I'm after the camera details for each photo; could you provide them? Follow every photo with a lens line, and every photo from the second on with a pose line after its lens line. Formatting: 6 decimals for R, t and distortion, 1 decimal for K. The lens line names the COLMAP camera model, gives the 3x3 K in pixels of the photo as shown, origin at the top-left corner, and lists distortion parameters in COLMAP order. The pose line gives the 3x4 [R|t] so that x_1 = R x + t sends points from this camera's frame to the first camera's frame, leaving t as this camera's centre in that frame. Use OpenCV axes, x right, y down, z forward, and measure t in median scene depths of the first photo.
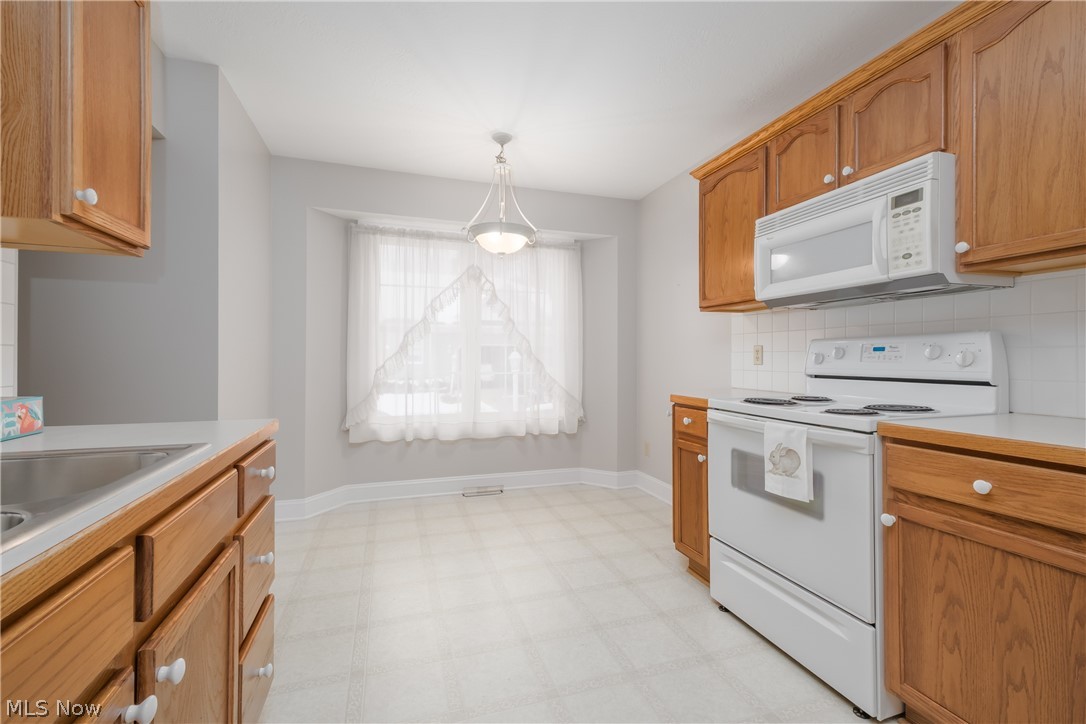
lens RADIAL K [[469.1, 0, 543.5], [0, 469.1, 356.8], [0, 0, 1]] dist [0.016467, -0.002250]
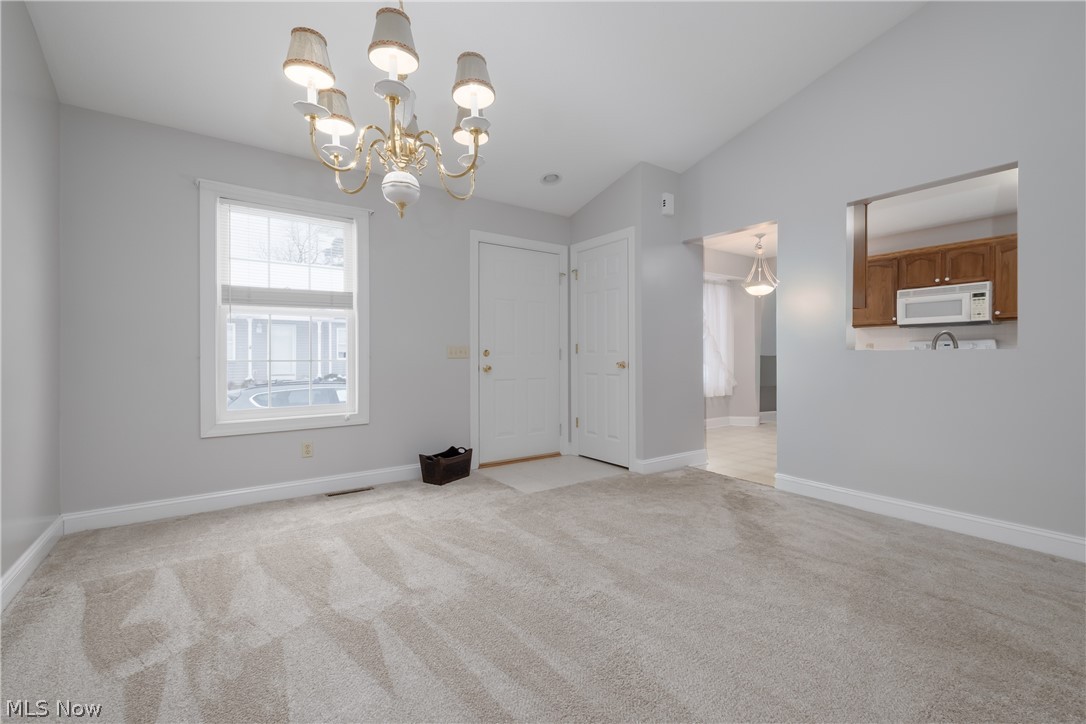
lens RADIAL K [[469.1, 0, 544.6], [0, 469.1, 357.0], [0, 0, 1]] dist [0.016467, -0.002250]
pose [[0.950929, -0.008569, 0.309289, -1.653837], [0.006034, 0.999940, 0.009150, 0.010017], [-0.309349, -0.006834, 0.950924, -0.603818]]
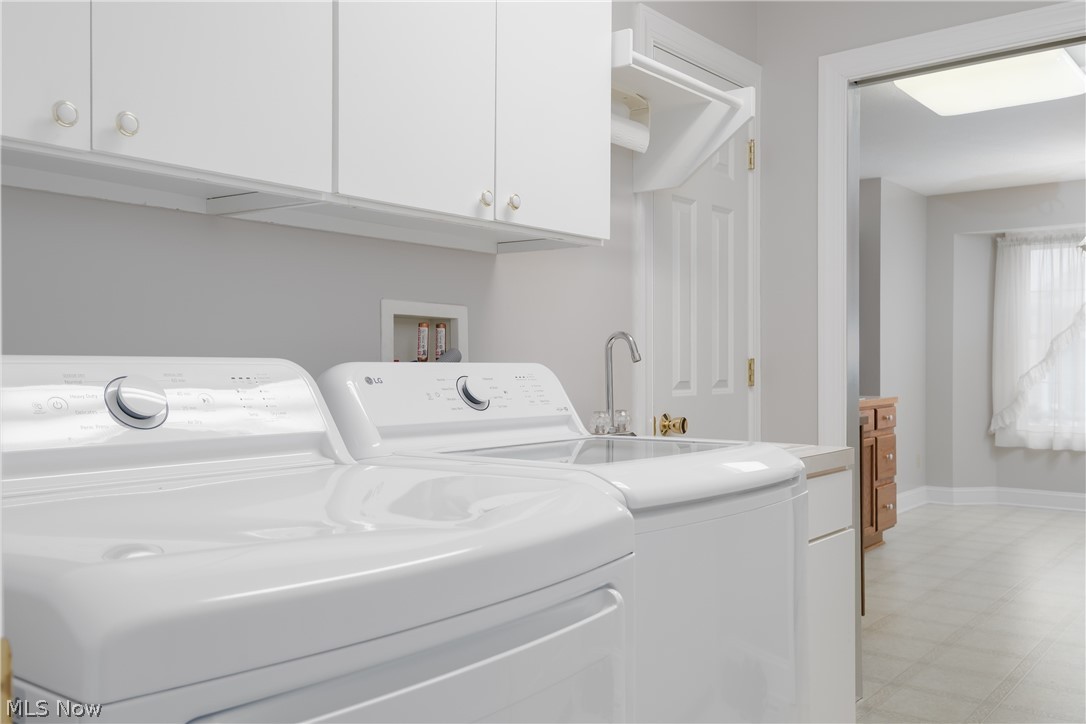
lens RADIAL K [[941.1, 0, 570.4], [0, 941.1, 373.3], [0, 0, 1]] dist [0.064919, -0.009259]
pose [[0.566992, 0.002558, -0.823719, 1.072083], [0.006121, 0.999954, 0.007319, -0.003827], [0.823701, -0.009192, 0.566950, -1.324281]]
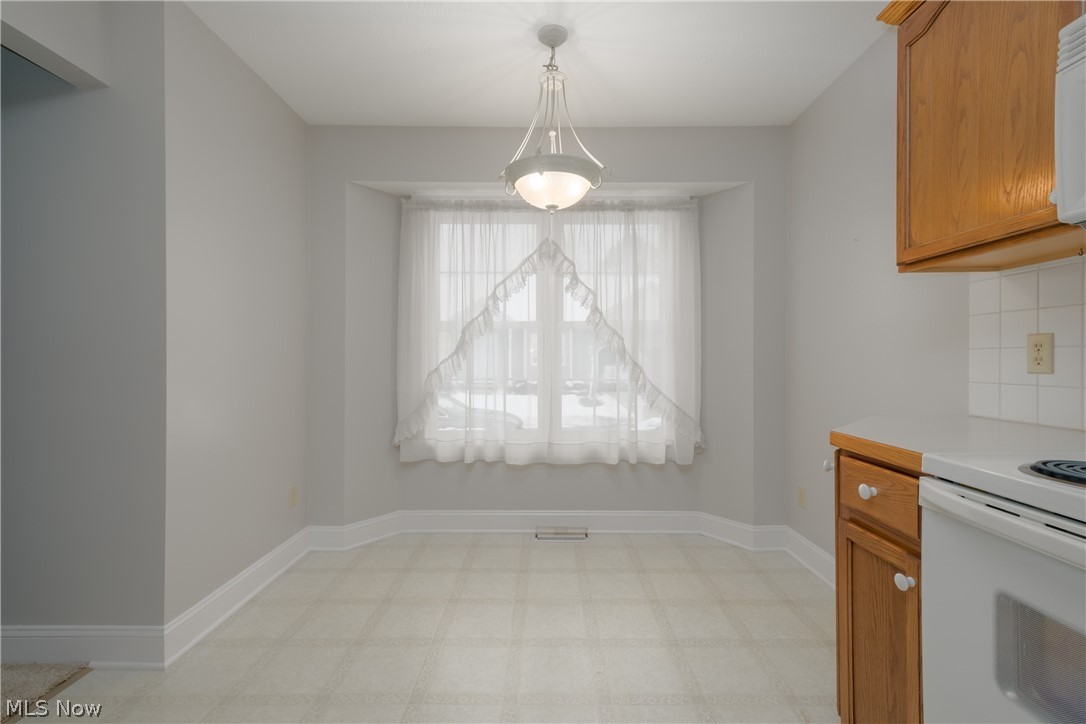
lens RADIAL K [[469.1, 0, 543.6], [0, 469.1, 359.8], [0, 0, 1]] dist [0.016467, -0.002250]
pose [[0.949827, -0.001576, -0.312771, 0.122435], [0.002756, 0.999991, 0.003333, -0.000455], [0.312763, -0.004028, 0.949823, 0.375166]]
